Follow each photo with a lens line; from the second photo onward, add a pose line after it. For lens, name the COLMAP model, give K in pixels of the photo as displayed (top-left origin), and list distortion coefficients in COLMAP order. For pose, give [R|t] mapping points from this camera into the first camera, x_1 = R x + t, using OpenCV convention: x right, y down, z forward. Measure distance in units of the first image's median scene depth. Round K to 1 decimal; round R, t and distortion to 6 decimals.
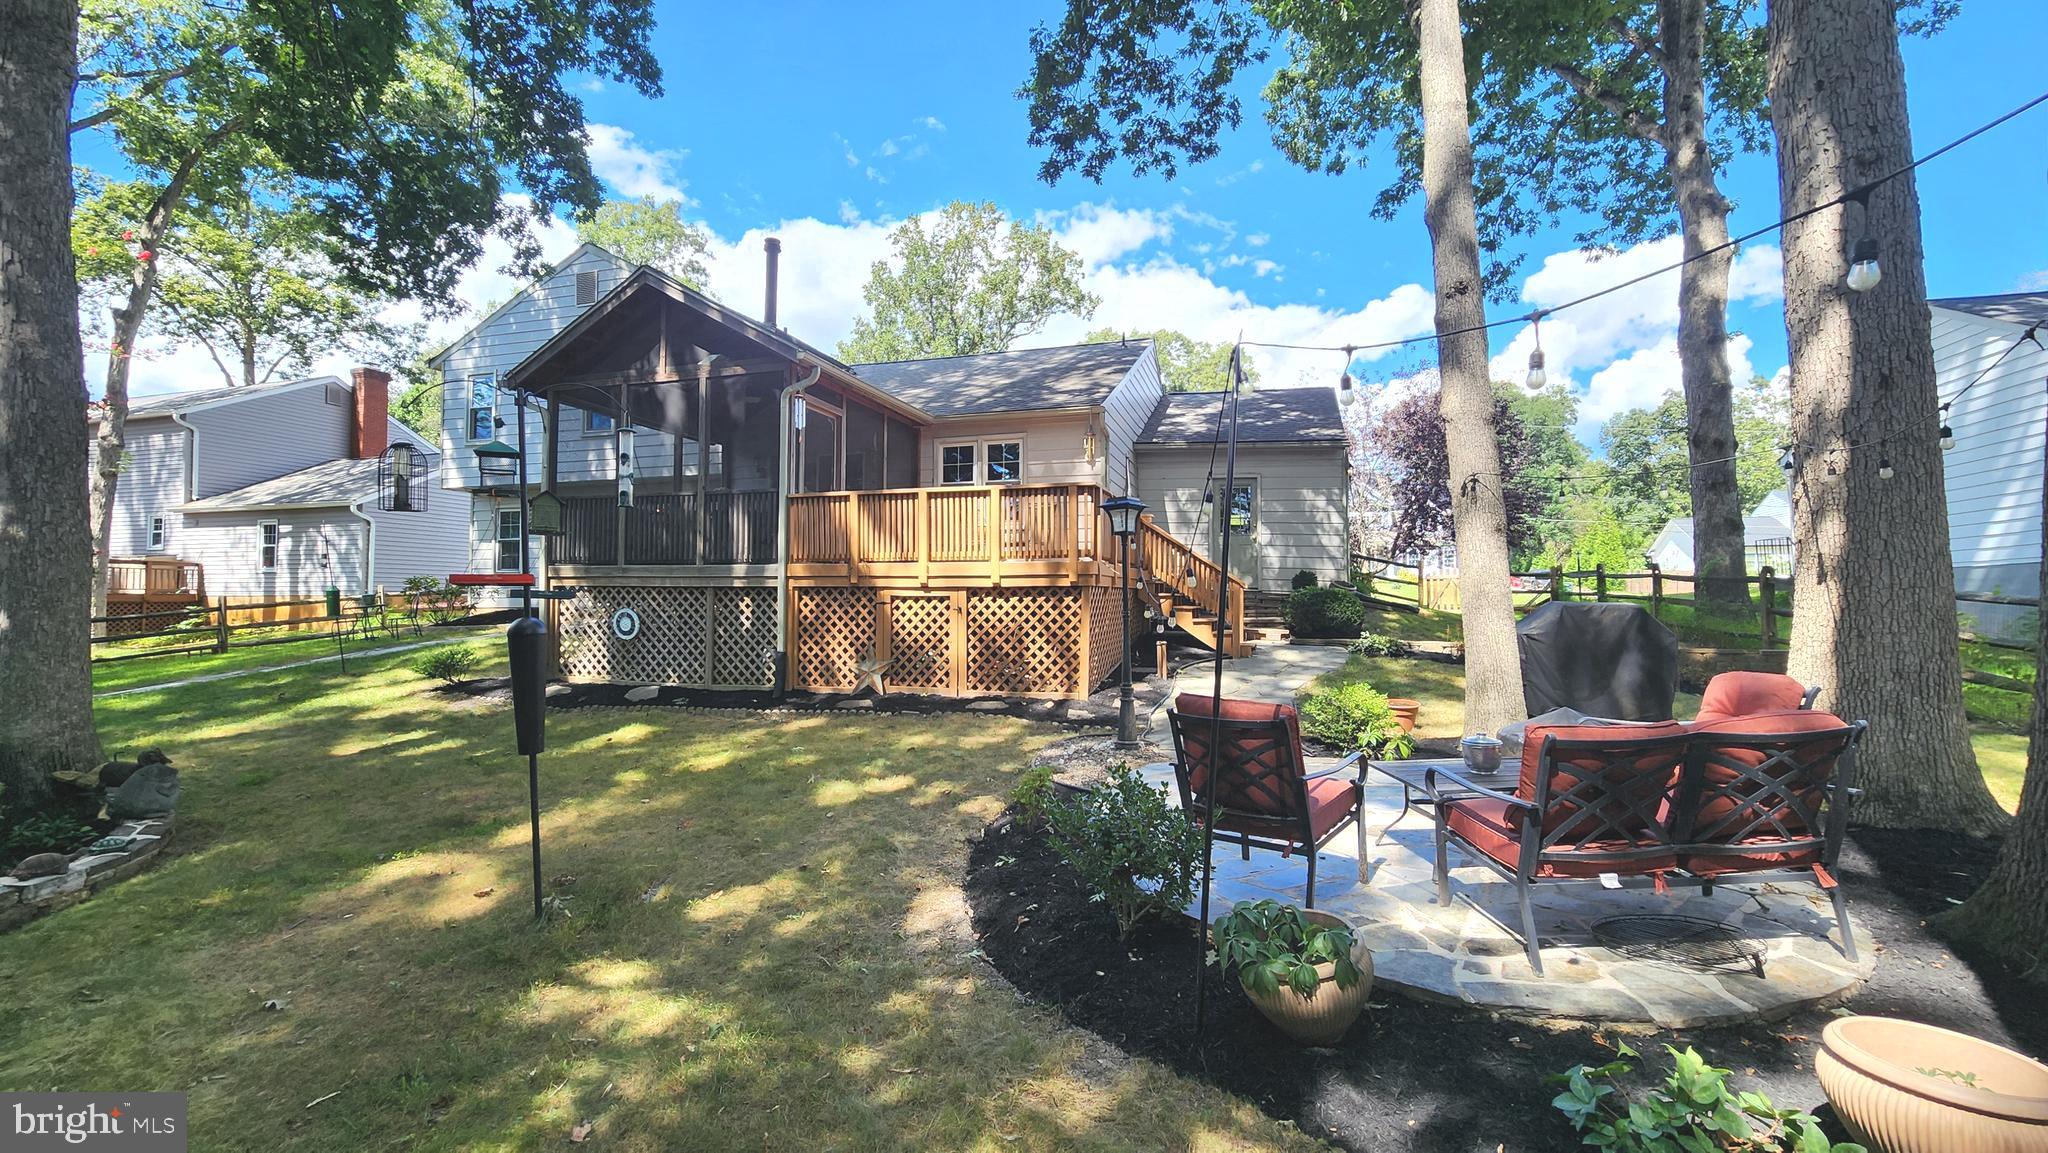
lens RADIAL K [[839.8, 0, 1026.7], [0, 839.8, 571.5], [0, 0, 1]] dist [-0.001542, 0.000281]
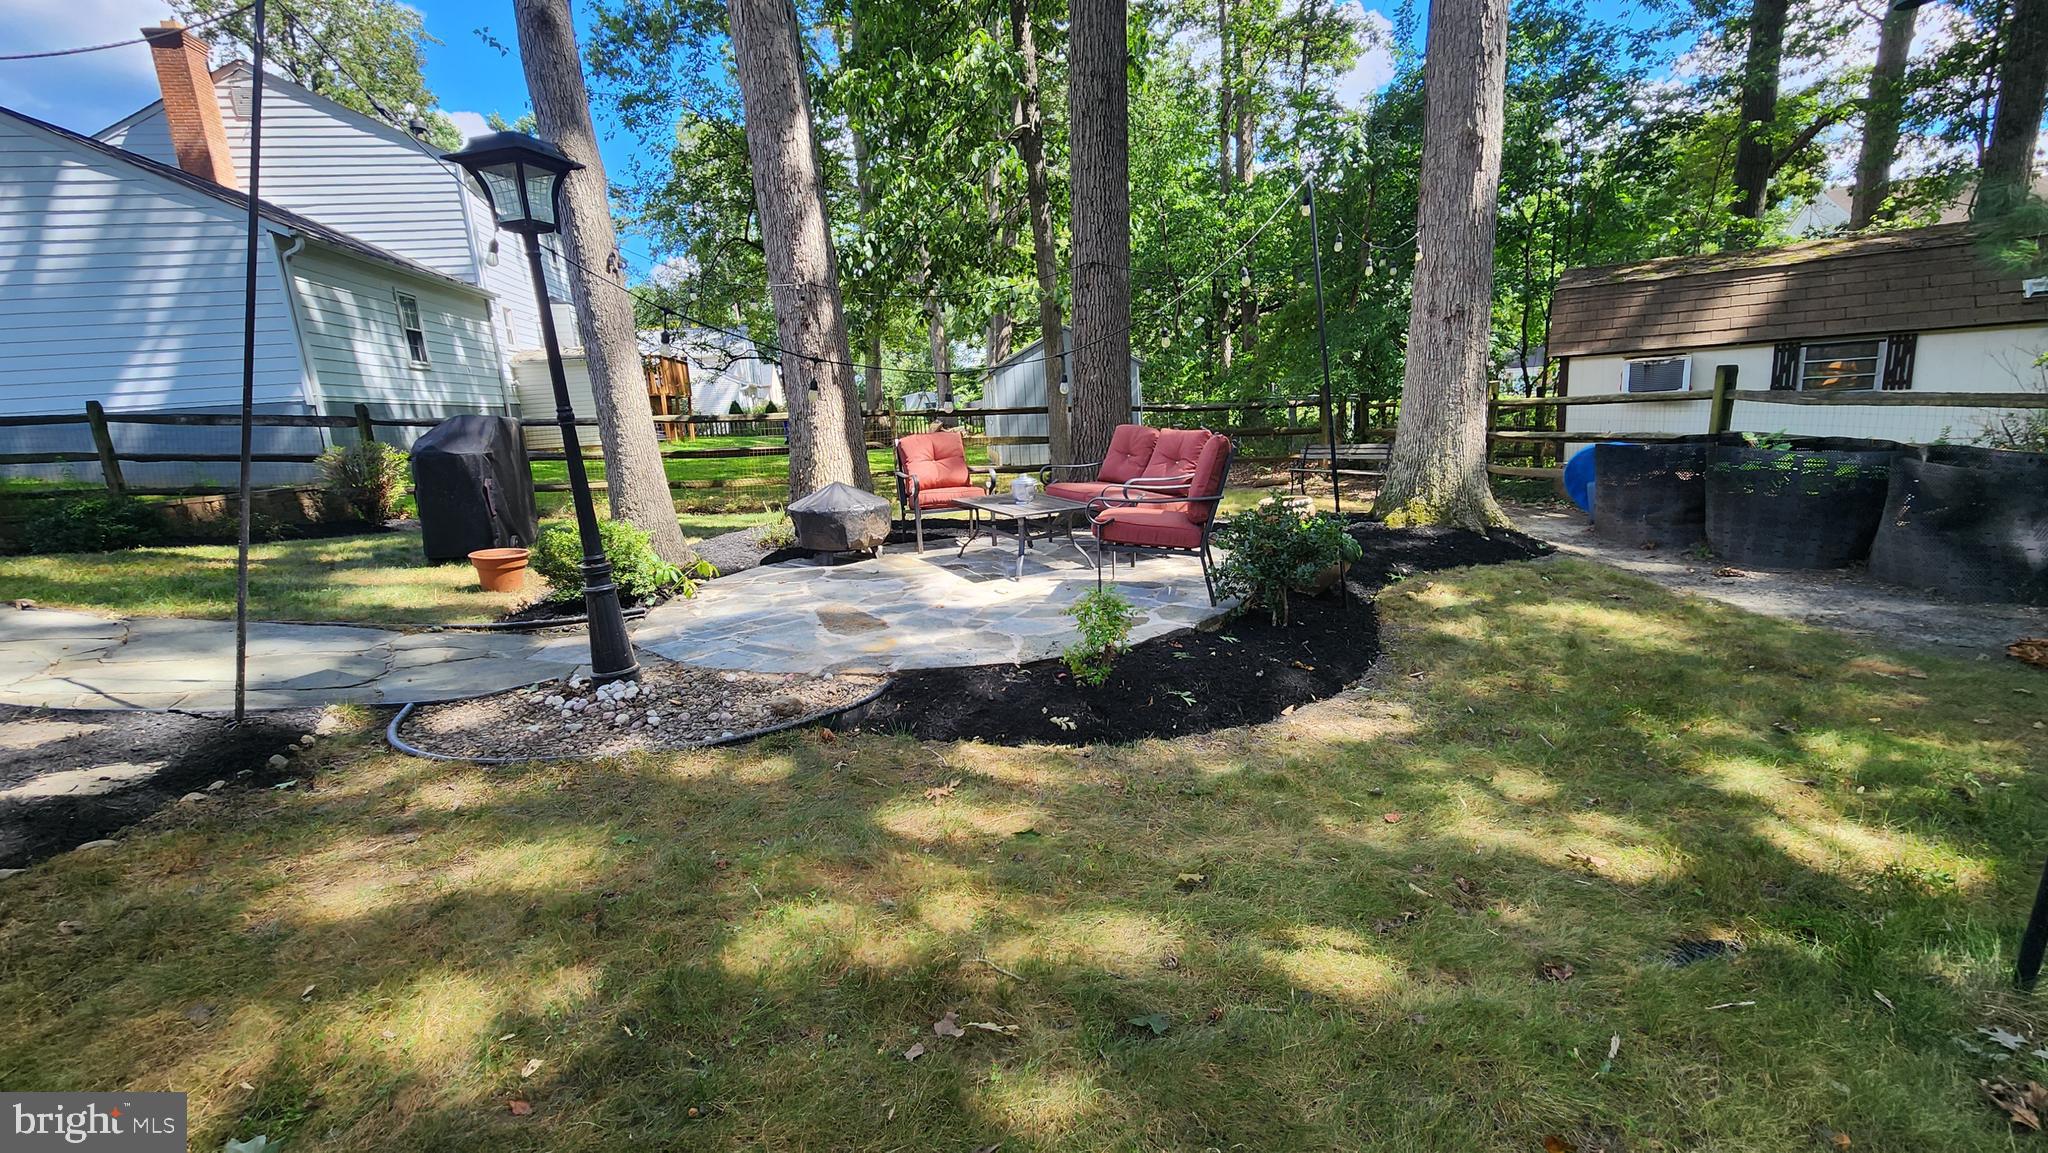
lens RADIAL K [[845.5, 0, 1027.3], [0, 845.5, 567.9], [0, 0, 1]] dist [-0.000335, -0.000495]
pose [[-0.460286, -0.136983, 0.877139, -0.248139], [0.031182, 0.984920, 0.170178, 0.042644], [-0.887223, 0.105682, -0.449073, 0.602004]]
